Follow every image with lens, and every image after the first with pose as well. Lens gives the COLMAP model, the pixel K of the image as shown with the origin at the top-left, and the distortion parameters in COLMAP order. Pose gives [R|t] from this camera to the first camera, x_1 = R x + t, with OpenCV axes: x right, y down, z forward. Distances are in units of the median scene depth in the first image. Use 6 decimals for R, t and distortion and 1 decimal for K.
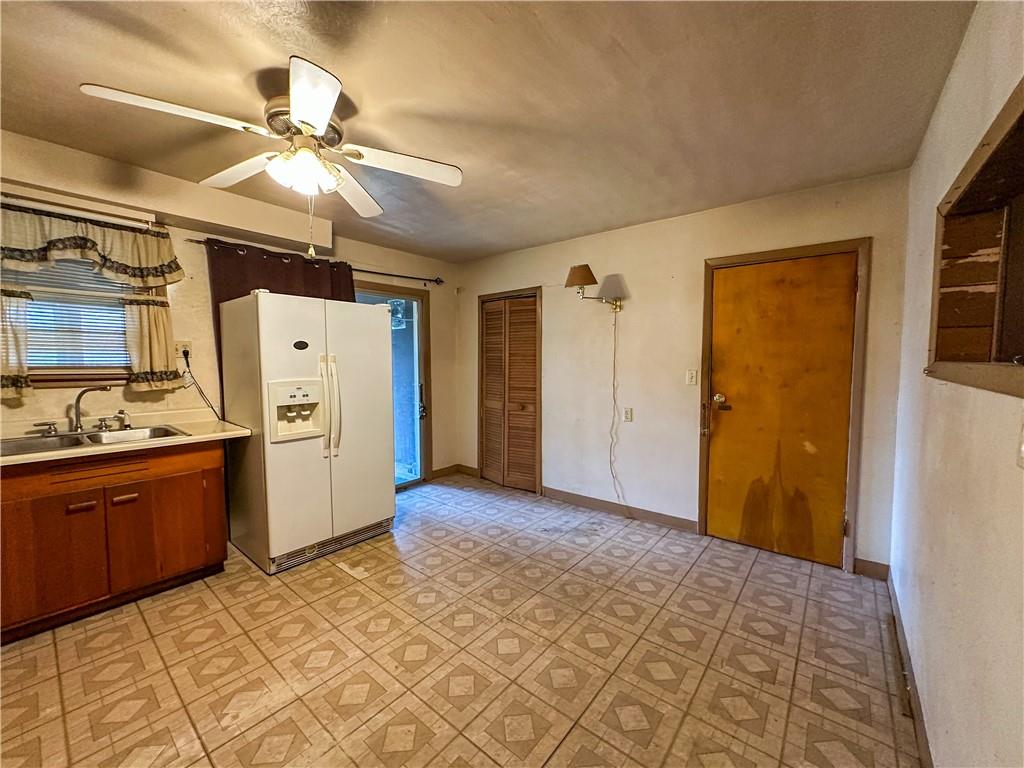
lens RADIAL K [[406.4, 0, 512.0], [0, 406.4, 384.0], [0, 0, 1]] dist [-0.003167, -0.000036]
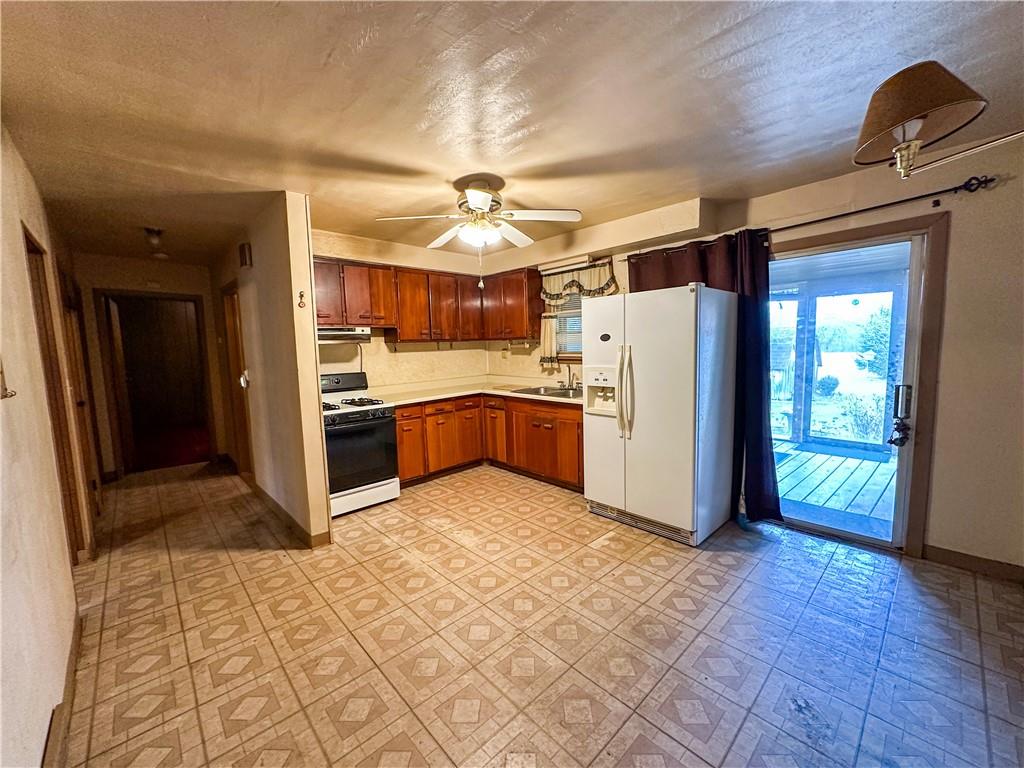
lens RADIAL K [[406.4, 0, 512.0], [0, 406.4, 384.0], [0, 0, 1]] dist [-0.003167, -0.000036]
pose [[-0.131978, 0.096161, -0.986577, 0.764807], [-0.032095, 0.994347, 0.101212, -0.077404], [0.990733, 0.045022, -0.128146, 0.960107]]
